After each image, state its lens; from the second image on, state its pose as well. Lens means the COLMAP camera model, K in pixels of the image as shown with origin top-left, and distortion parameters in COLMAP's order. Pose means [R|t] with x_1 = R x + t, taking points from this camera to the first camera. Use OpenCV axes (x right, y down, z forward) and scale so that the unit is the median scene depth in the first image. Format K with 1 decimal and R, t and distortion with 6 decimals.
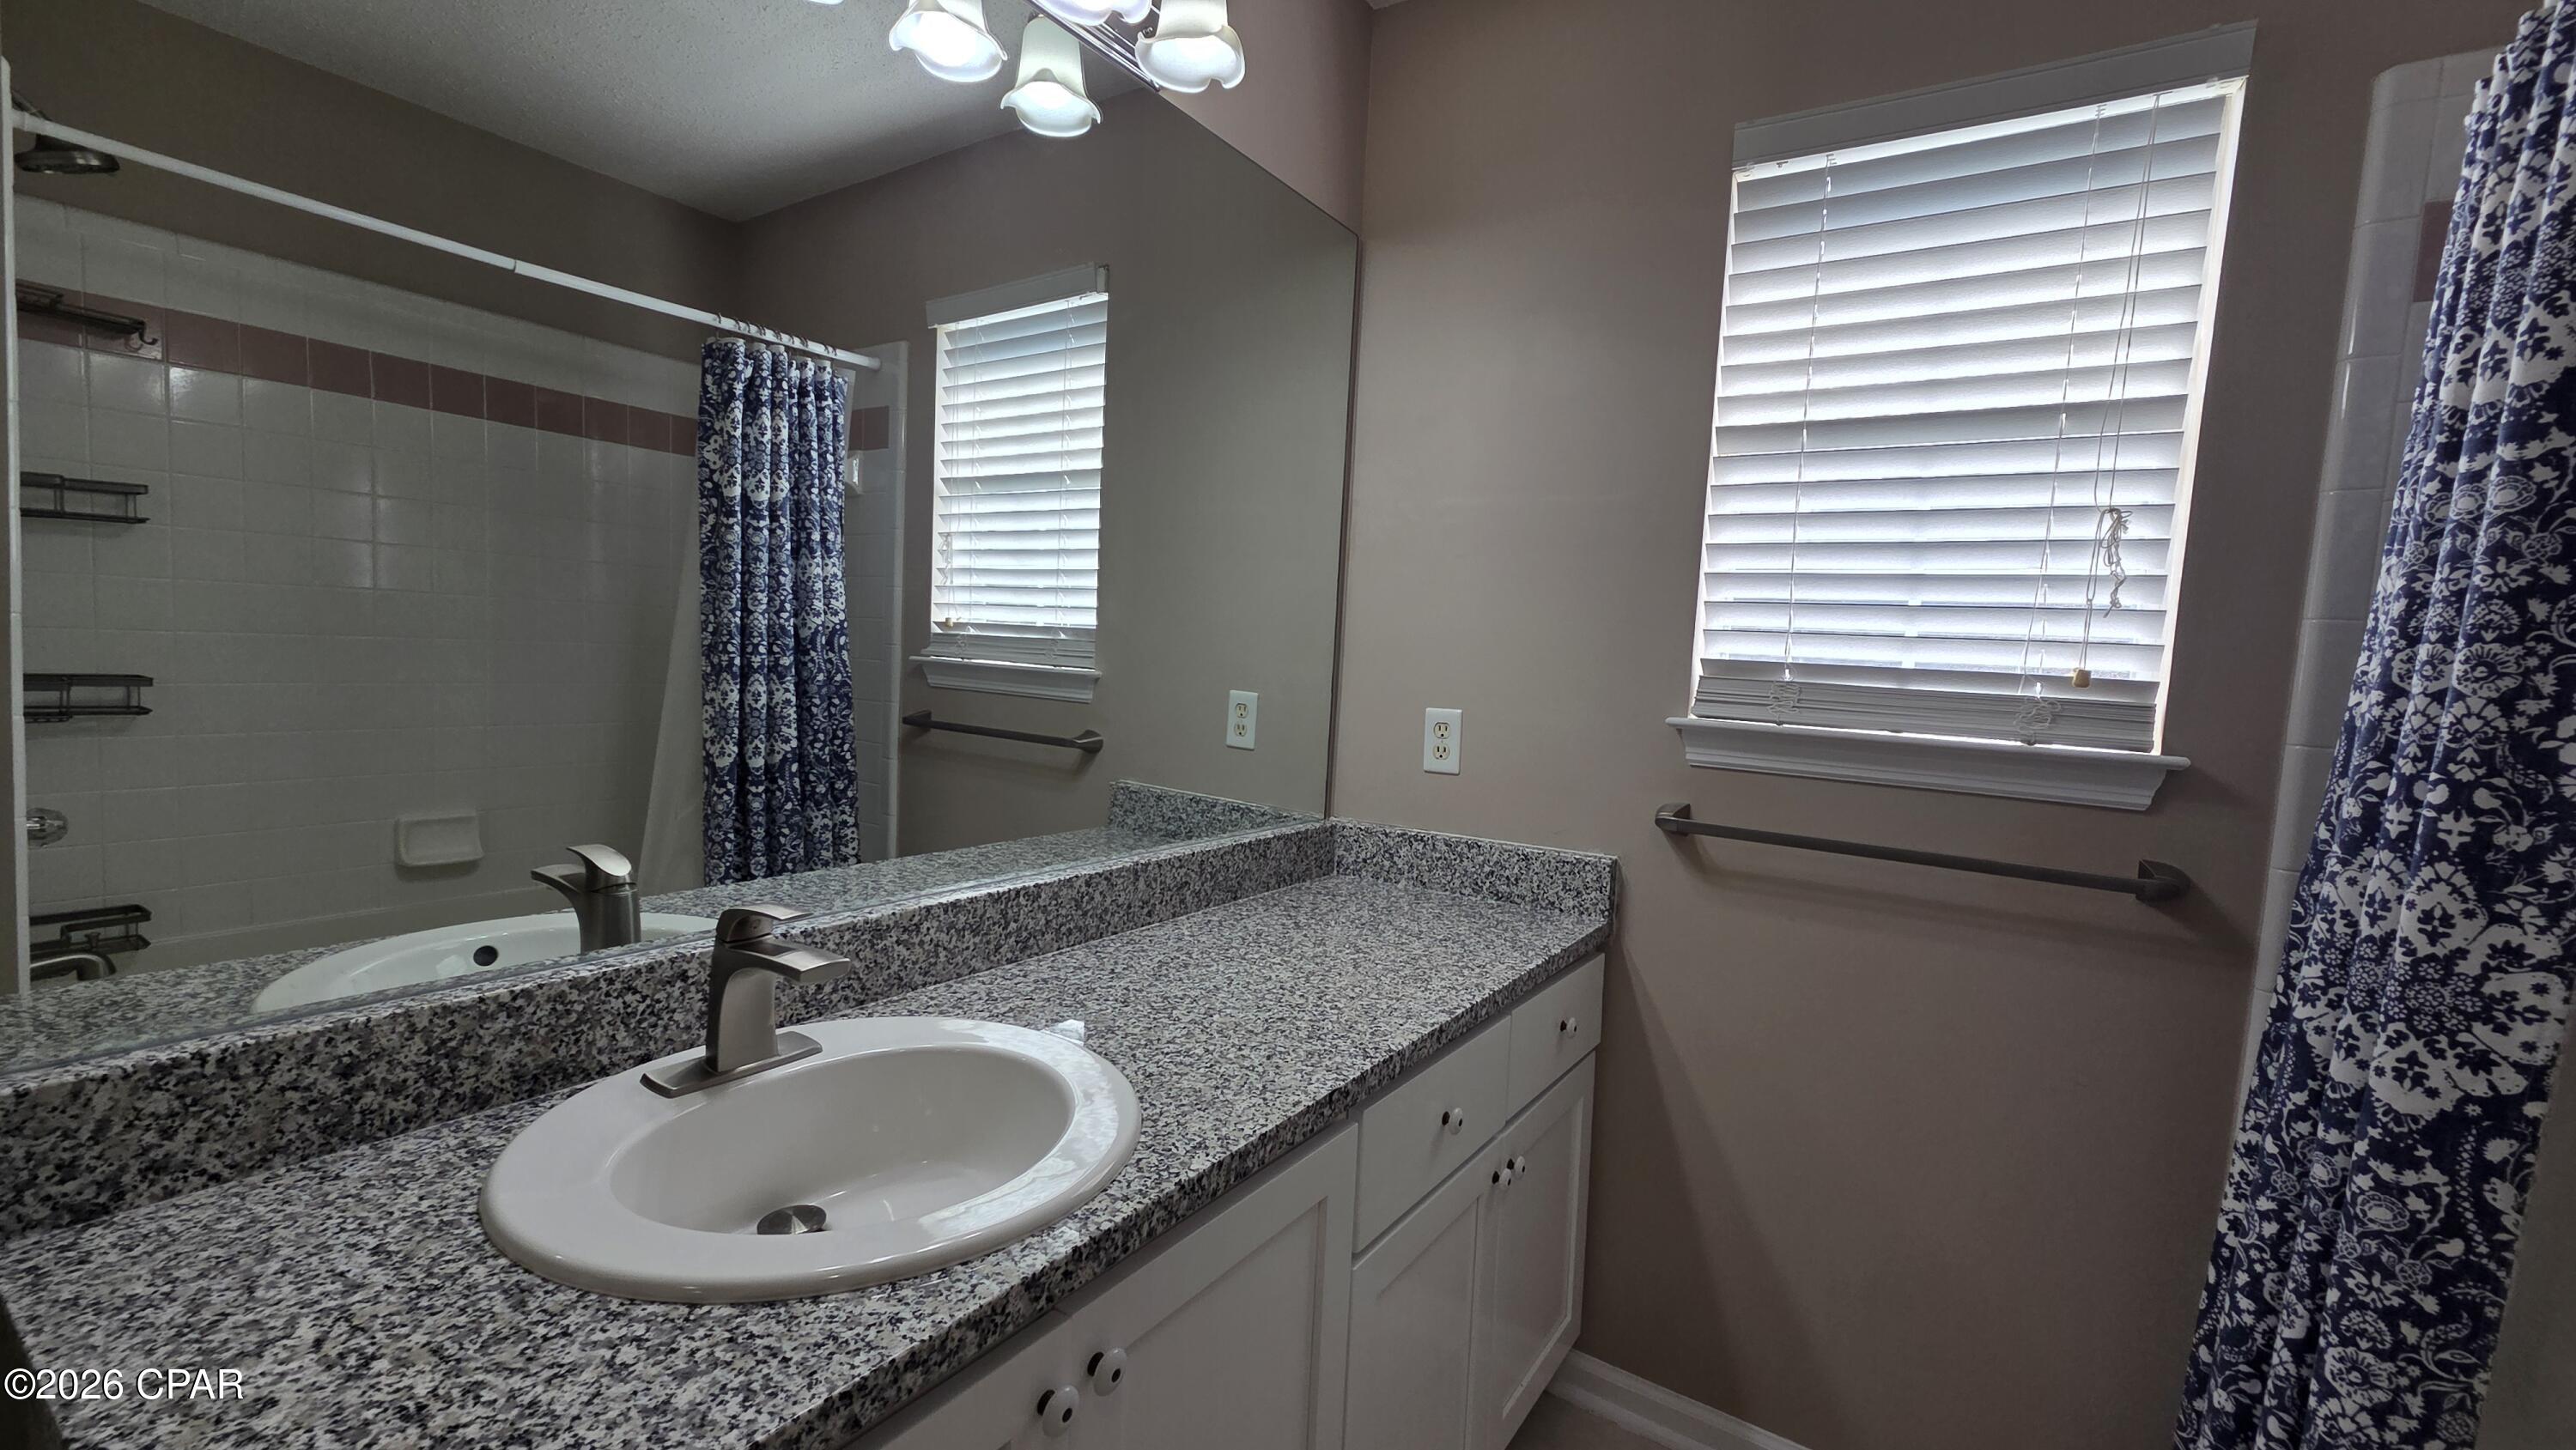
lens RADIAL K [[1048.5, 0, 1299.9], [0, 1048.5, 733.0], [0, 0, 1]] dist [0.006470, -0.001979]
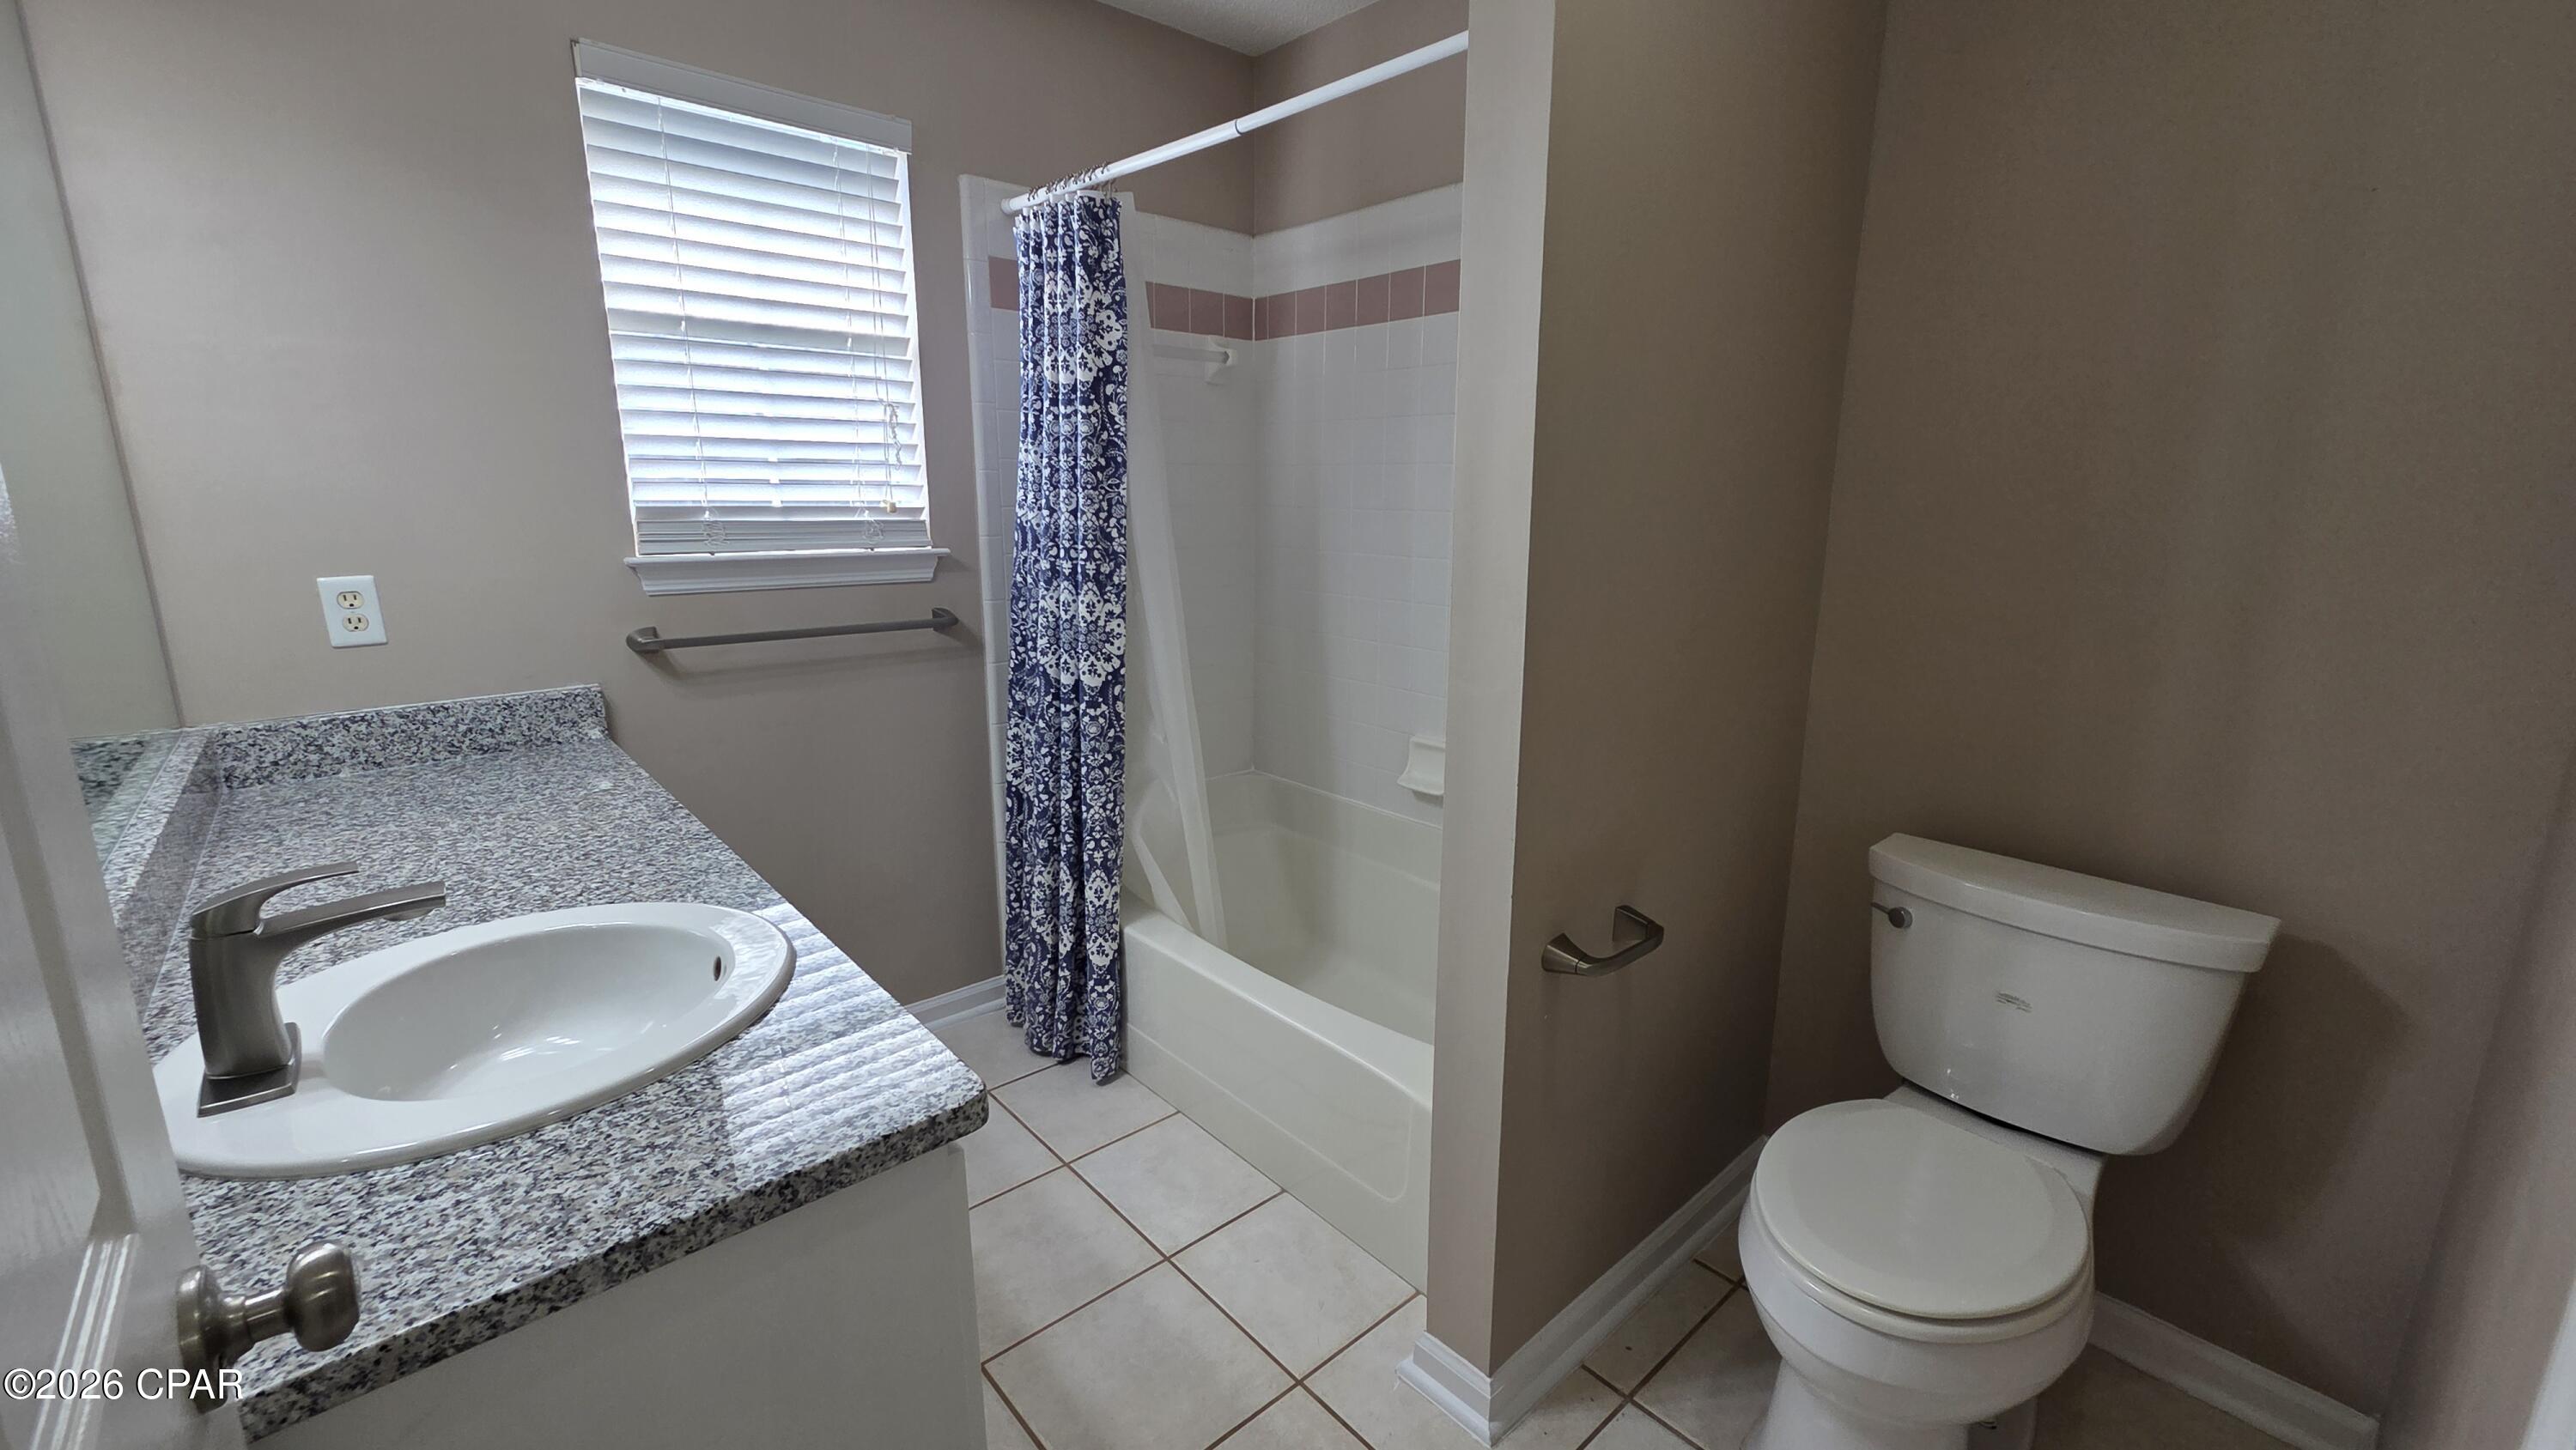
lens RADIAL K [[1048.5, 0, 1296.2], [0, 1048.5, 719.4], [0, 0, 1]] dist [0.006470, -0.001979]
pose [[0.257736, -0.259313, 0.930768, -0.788347], [0.081200, 0.965719, 0.246565, -0.090305], [-0.962797, 0.012030, 0.269957, -0.077886]]
